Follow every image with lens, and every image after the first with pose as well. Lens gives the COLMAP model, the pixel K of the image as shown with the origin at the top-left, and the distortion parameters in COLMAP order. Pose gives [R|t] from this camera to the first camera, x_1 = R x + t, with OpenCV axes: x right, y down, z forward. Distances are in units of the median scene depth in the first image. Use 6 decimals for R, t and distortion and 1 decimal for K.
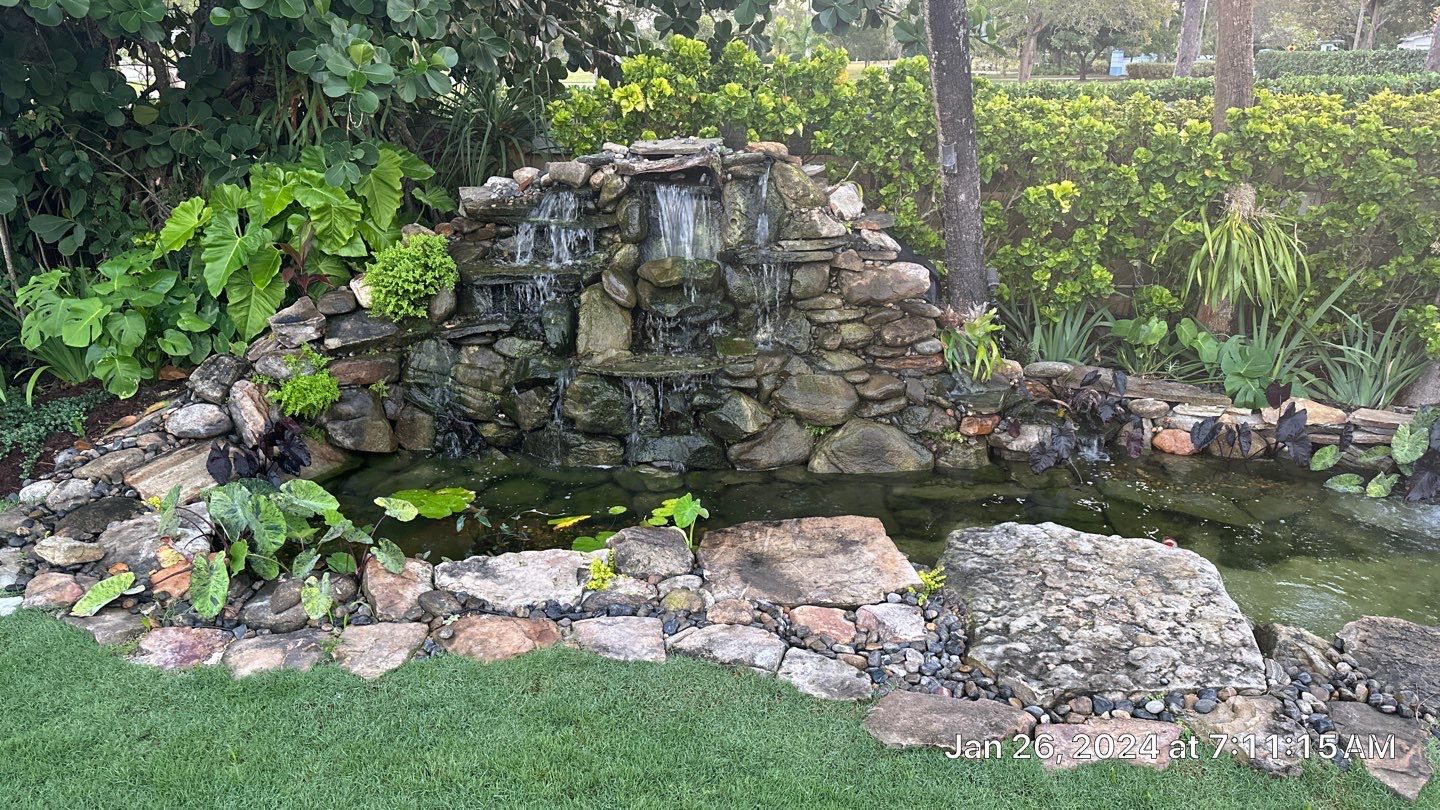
lens RADIAL K [[1004.1, 0, 726.2], [0, 1004.1, 430.1], [0, 0, 1]] dist [0.134027, -0.199463]
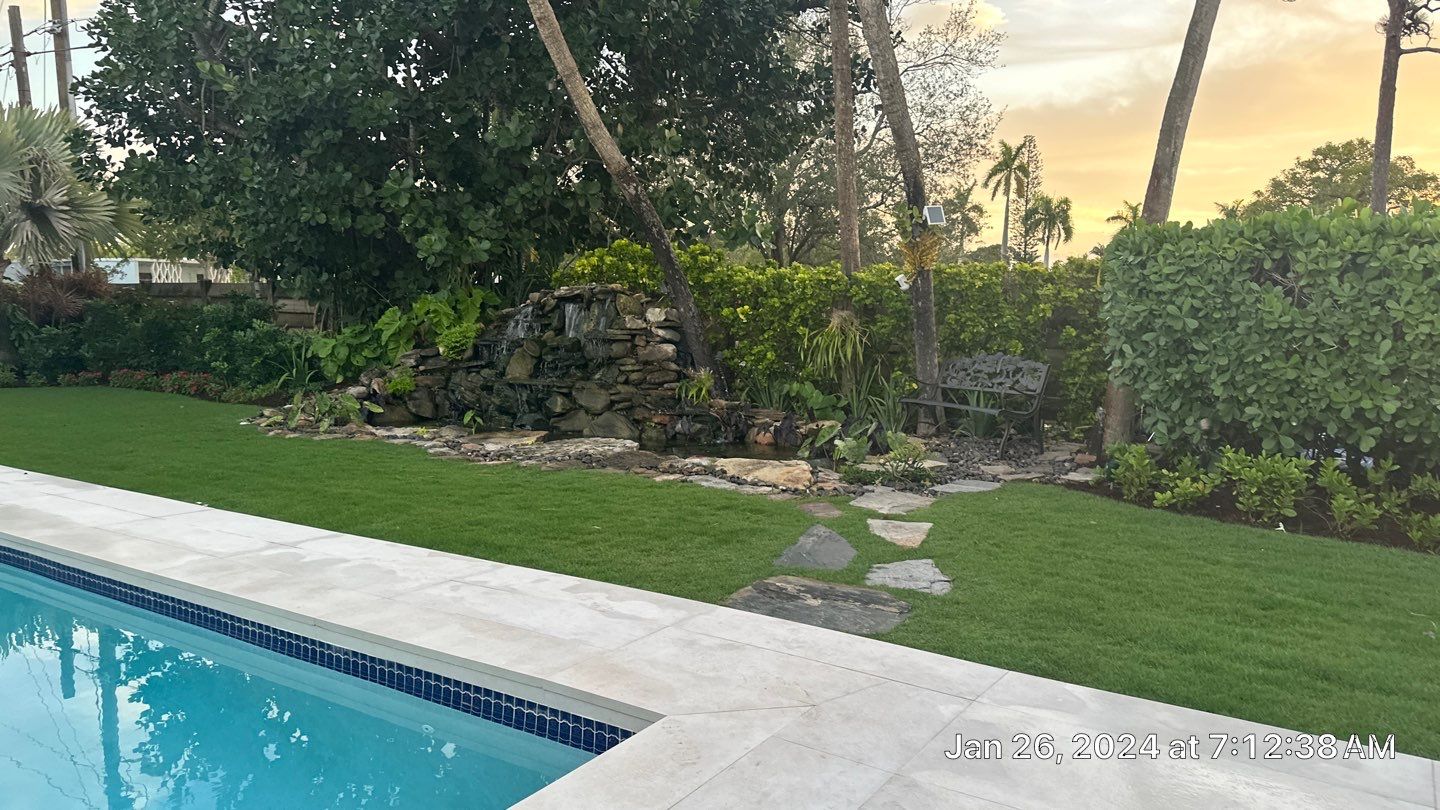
lens RADIAL K [[998.8, 0, 742.1], [0, 998.8, 433.4], [0, 0, 1]] dist [0.150313, -0.197318]
pose [[0.902327, 0.068411, -0.425588, 1.155936], [-0.160350, 0.969741, -0.184092, 0.336689], [0.400117, 0.234355, 0.885993, -0.609456]]
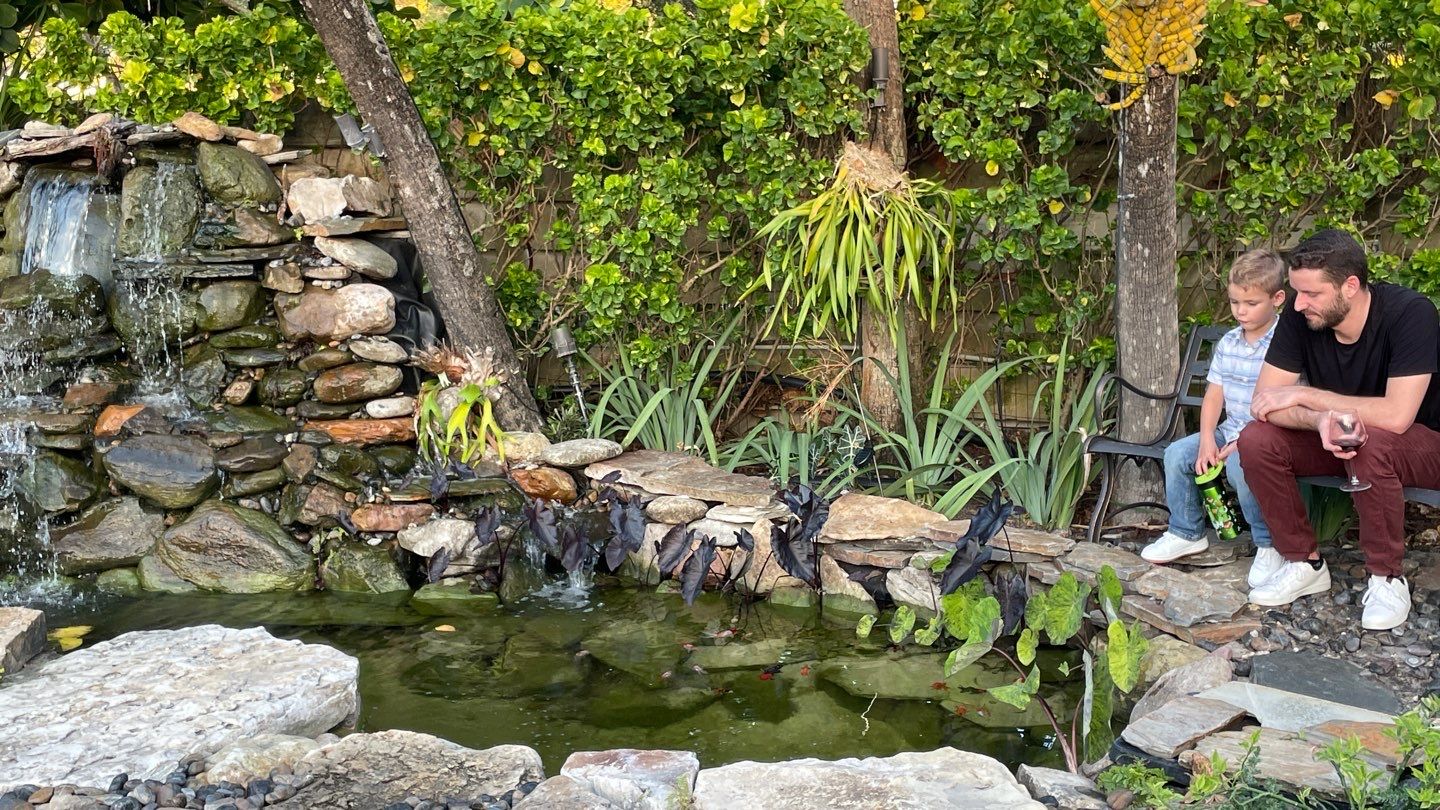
lens RADIAL K [[1824.3, 0, 719.0], [0, 1824.3, 369.7], [0, 0, 1]] dist [0.200022, -0.514647]
pose [[0.971272, 0.020889, -0.237052, 0.720555], [-0.061244, 0.984527, -0.164181, 0.082149], [0.229955, 0.173983, 0.957523, -0.127162]]
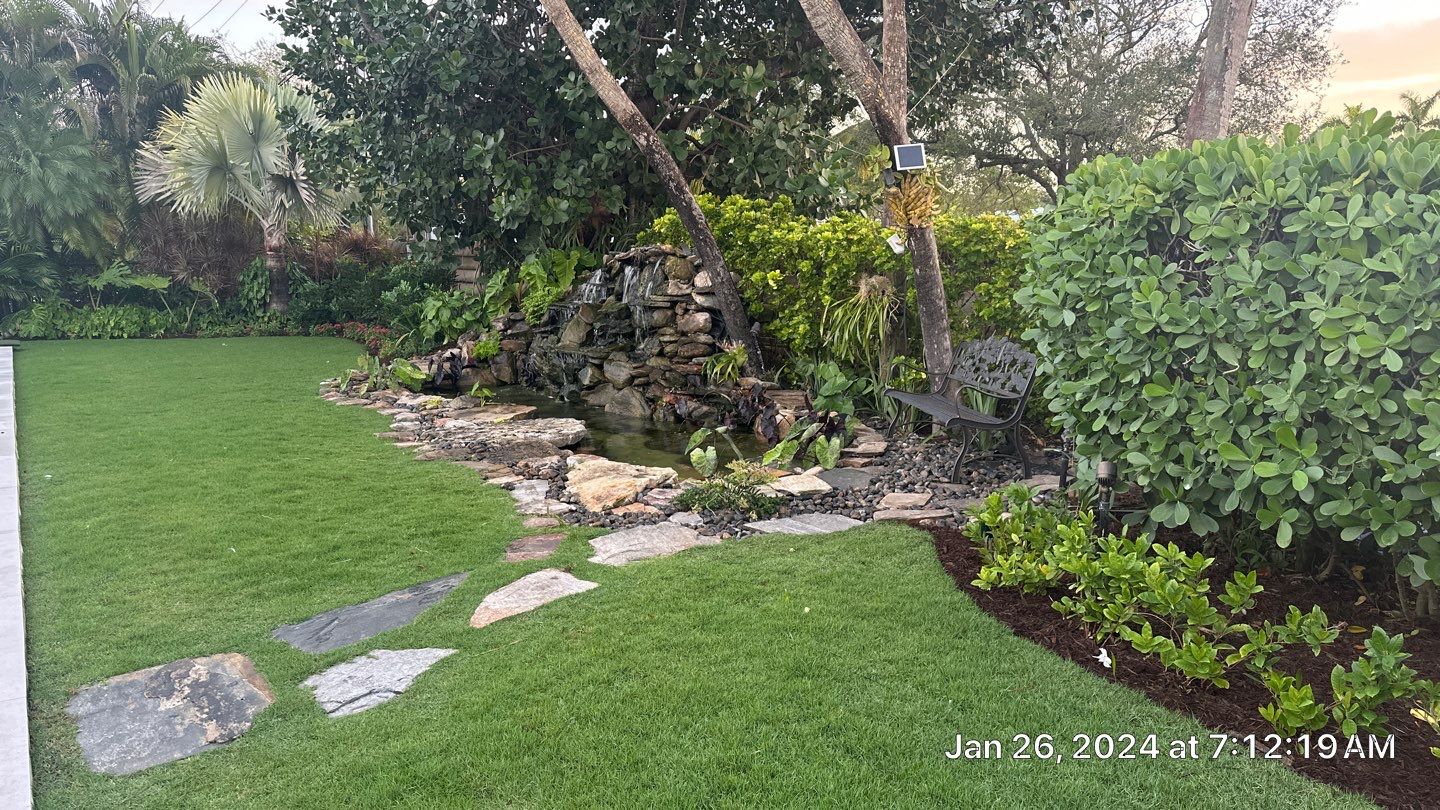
lens RADIAL K [[1004.1, 0, 726.2], [0, 1004.1, 430.1], [0, 0, 1]] dist [0.134027, -0.199463]
pose [[0.666800, 0.138121, -0.732325, 1.517798], [-0.255368, 0.965529, -0.050414, 0.106668], [0.700118, 0.220629, 0.679086, -0.094201]]
